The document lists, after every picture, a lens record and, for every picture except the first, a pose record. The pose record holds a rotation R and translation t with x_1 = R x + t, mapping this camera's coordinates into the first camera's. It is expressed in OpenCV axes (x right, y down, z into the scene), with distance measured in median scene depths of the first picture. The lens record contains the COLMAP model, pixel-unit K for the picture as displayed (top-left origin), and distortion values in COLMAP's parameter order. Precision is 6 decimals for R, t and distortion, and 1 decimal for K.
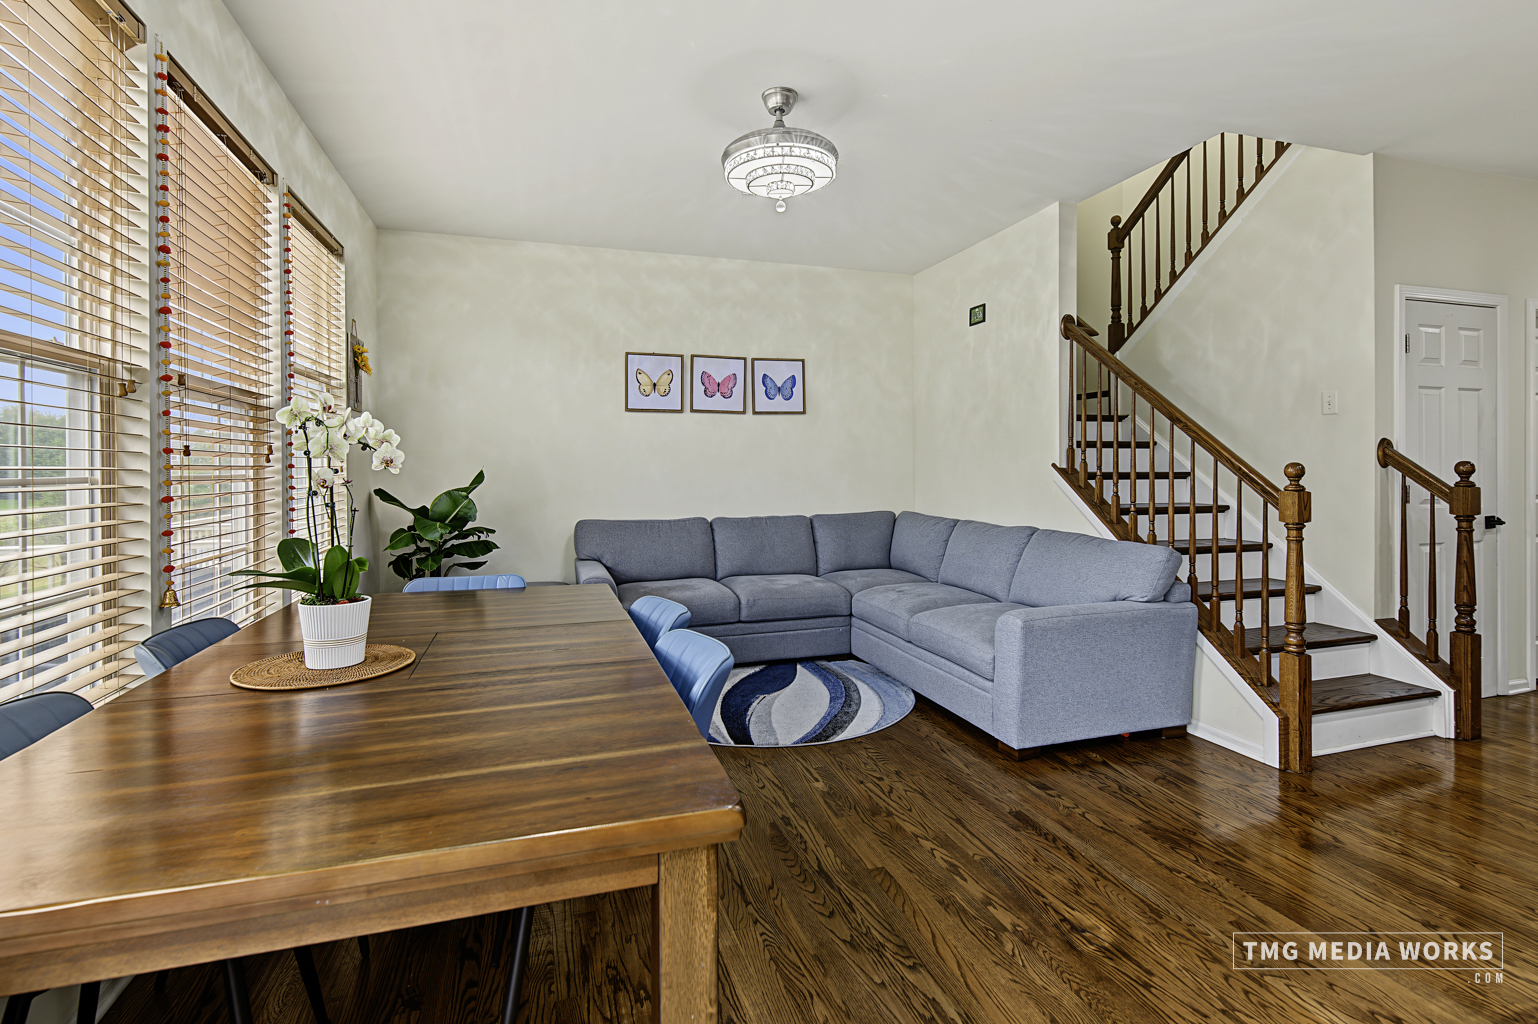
lens RADIAL K [[720.9, 0, 765.7], [0, 720.9, 472.3], [0, 0, 1]] dist [-0.001952, -0.001144]
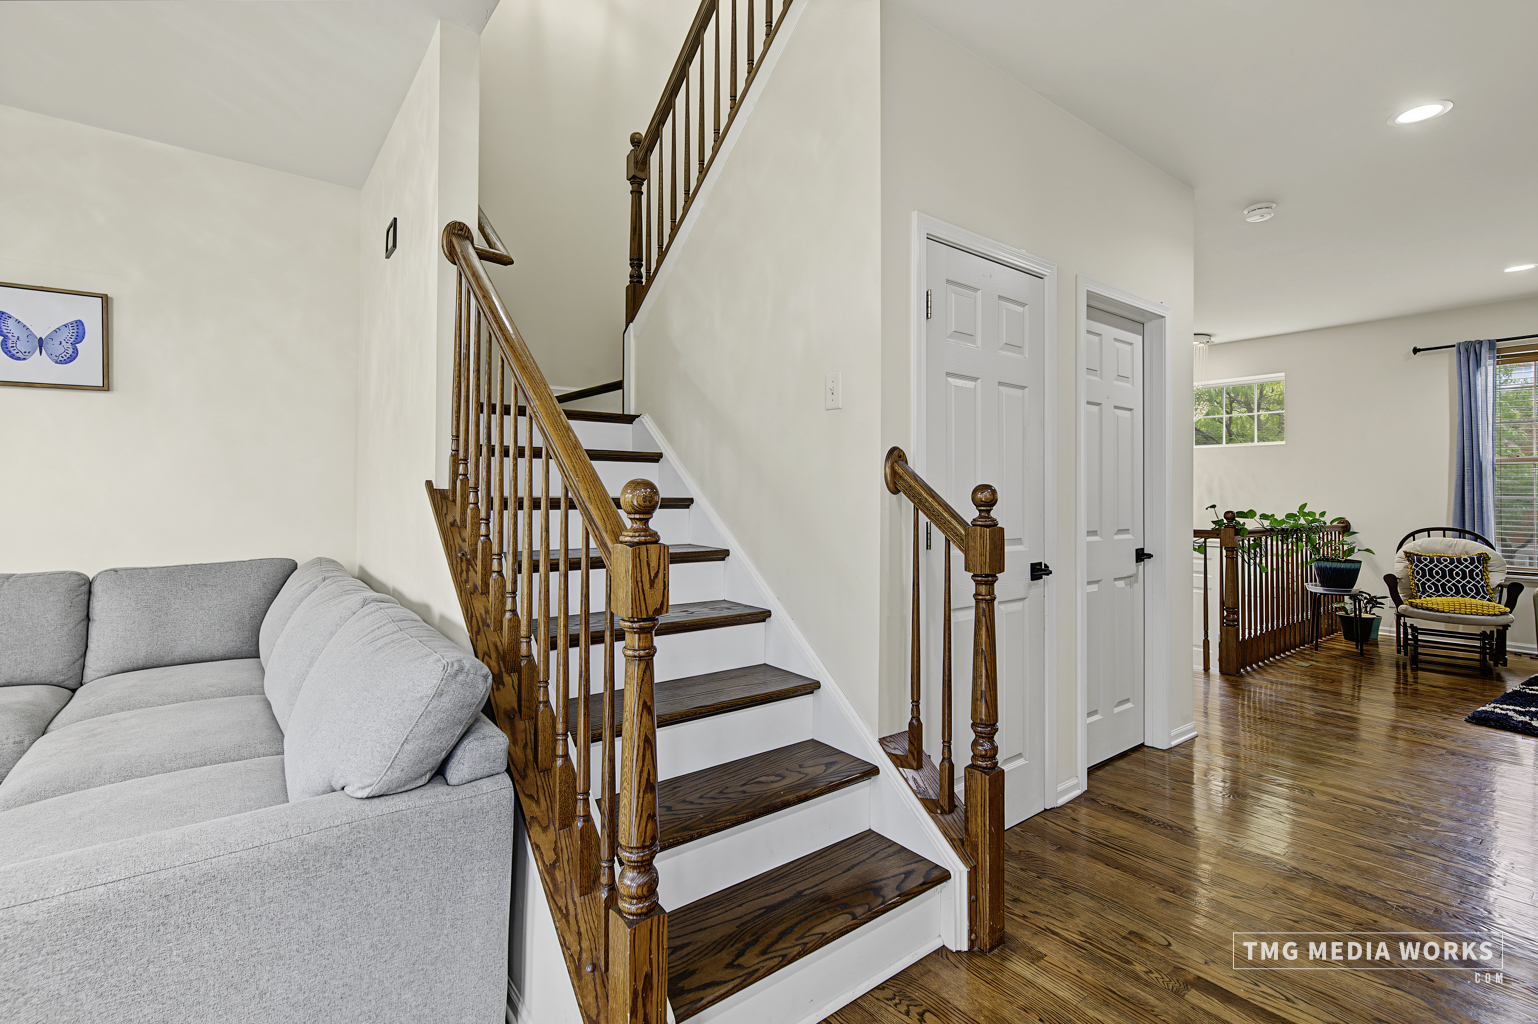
lens RADIAL K [[703.4, 0, 767.5], [0, 703.4, 487.8], [0, 0, 1]] dist [0.001821, 0.000349]
pose [[0.934681, 0.012281, 0.355275, 0.538727], [-0.008307, 0.999885, -0.012708, -0.003158], [-0.355390, 0.008927, 0.934675, 0.464844]]
